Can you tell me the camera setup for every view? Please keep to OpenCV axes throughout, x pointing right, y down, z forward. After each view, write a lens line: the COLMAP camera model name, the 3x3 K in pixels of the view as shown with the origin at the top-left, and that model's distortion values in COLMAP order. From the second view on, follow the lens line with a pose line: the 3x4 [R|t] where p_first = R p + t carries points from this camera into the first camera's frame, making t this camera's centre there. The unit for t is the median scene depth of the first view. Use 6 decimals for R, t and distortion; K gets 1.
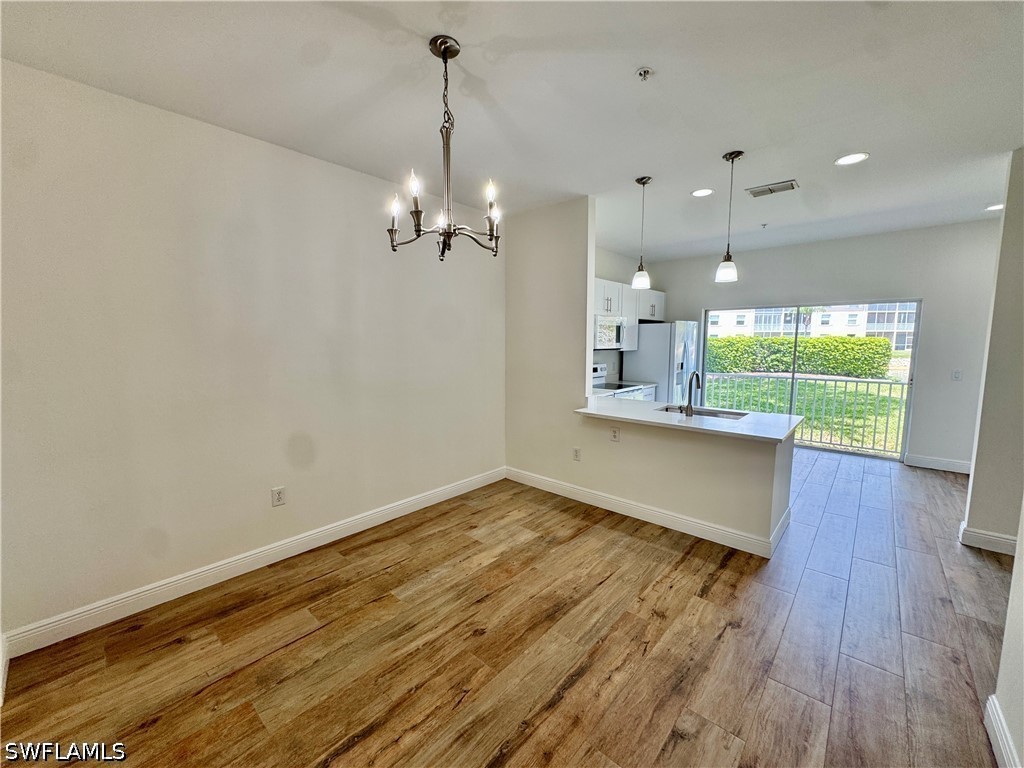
lens RADIAL K [[410.1, 0, 510.4], [0, 410.1, 384.5], [0, 0, 1]] dist [-0.003443, 0.000098]
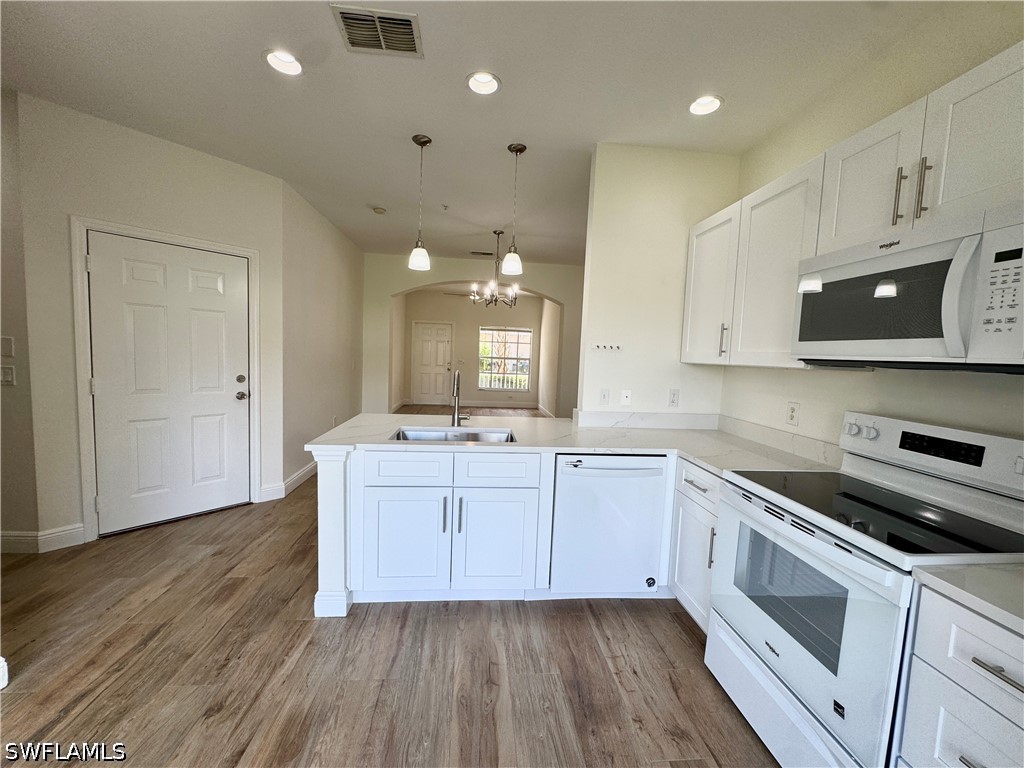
lens RADIAL K [[408.7, 0, 511.6], [0, 408.7, 385.3], [0, 0, 1]] dist [-0.002346, 0.000356]
pose [[-0.678181, 0.033353, -0.734138, 0.166559], [-0.118605, 0.980906, 0.154130, -0.023680], [0.725261, 0.191600, -0.661276, 0.280055]]
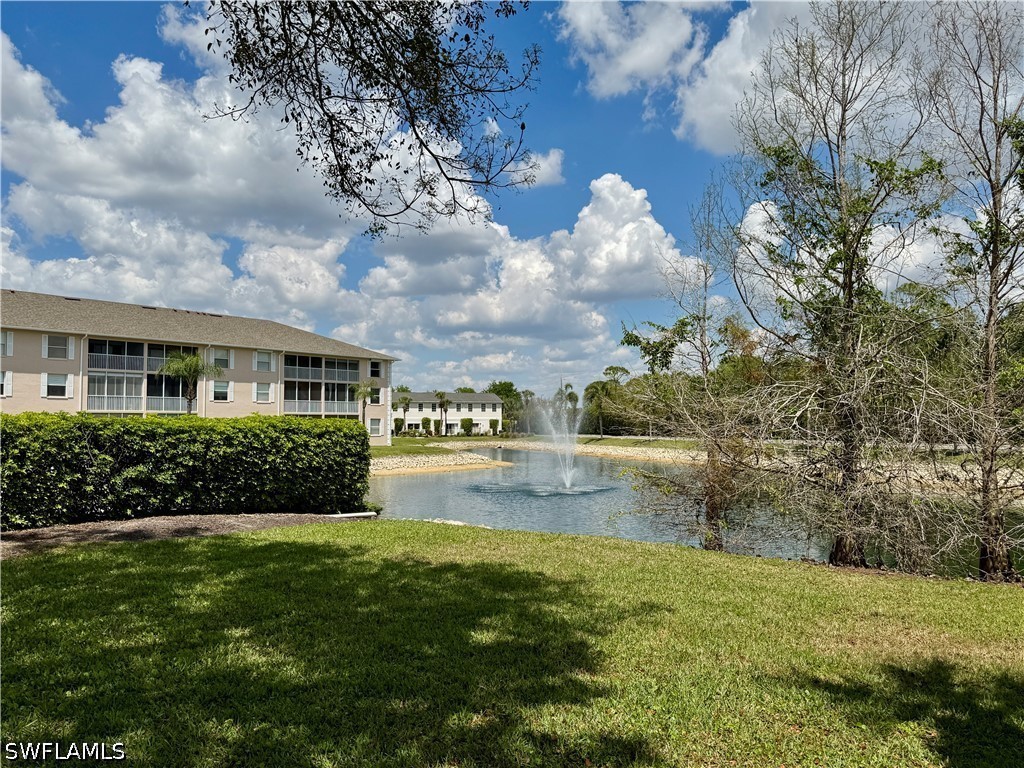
lens RADIAL K [[842.8, 0, 512.0], [0, 842.8, 384.0], [0, 0, 1]] dist [0.009743, 0.000514]
pose [[0.546019, 0.041635, 0.836738, 0.224061], [0.096924, 0.988918, -0.112455, -0.031249], [-0.832147, 0.142502, 0.535933, 0.347664]]
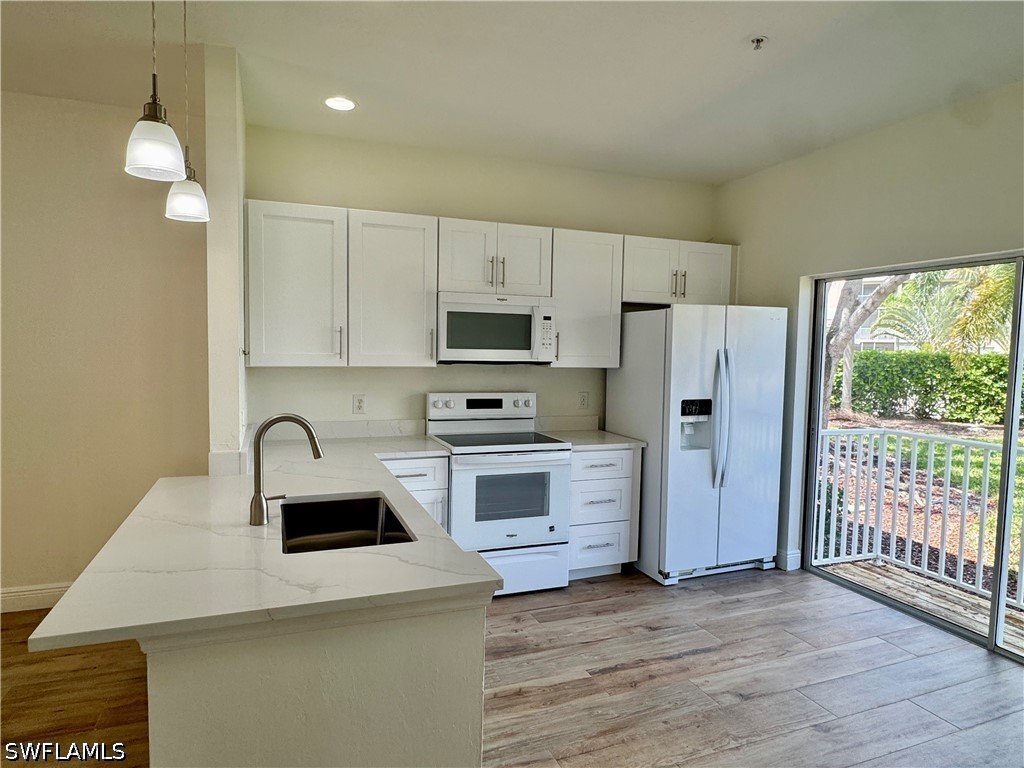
lens RADIAL K [[615.9, 0, 511.1], [0, 615.9, 387.6], [0, 0, 1]] dist [-0.002353, 0.000168]
pose [[0.892795, 0.047295, -0.447974, 0.163402], [-0.068591, 0.997150, -0.031424, -0.009634], [0.445211, 0.058782, 0.893494, 0.099485]]
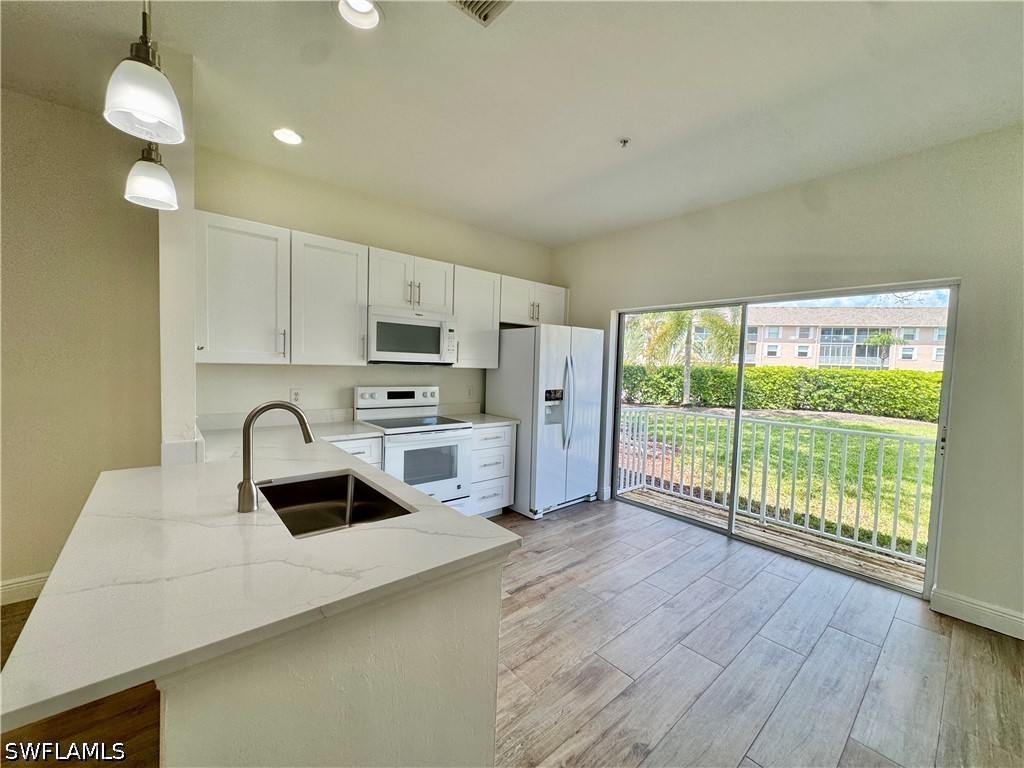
lens RADIAL K [[408.7, 0, 511.6], [0, 408.7, 385.3], [0, 0, 1]] dist [-0.002346, 0.000356]
pose [[0.991142, 0.039060, -0.126935, 0.131800], [-0.046528, 0.997323, -0.056417, -0.006429], [0.124392, 0.061823, 0.990305, 0.110190]]
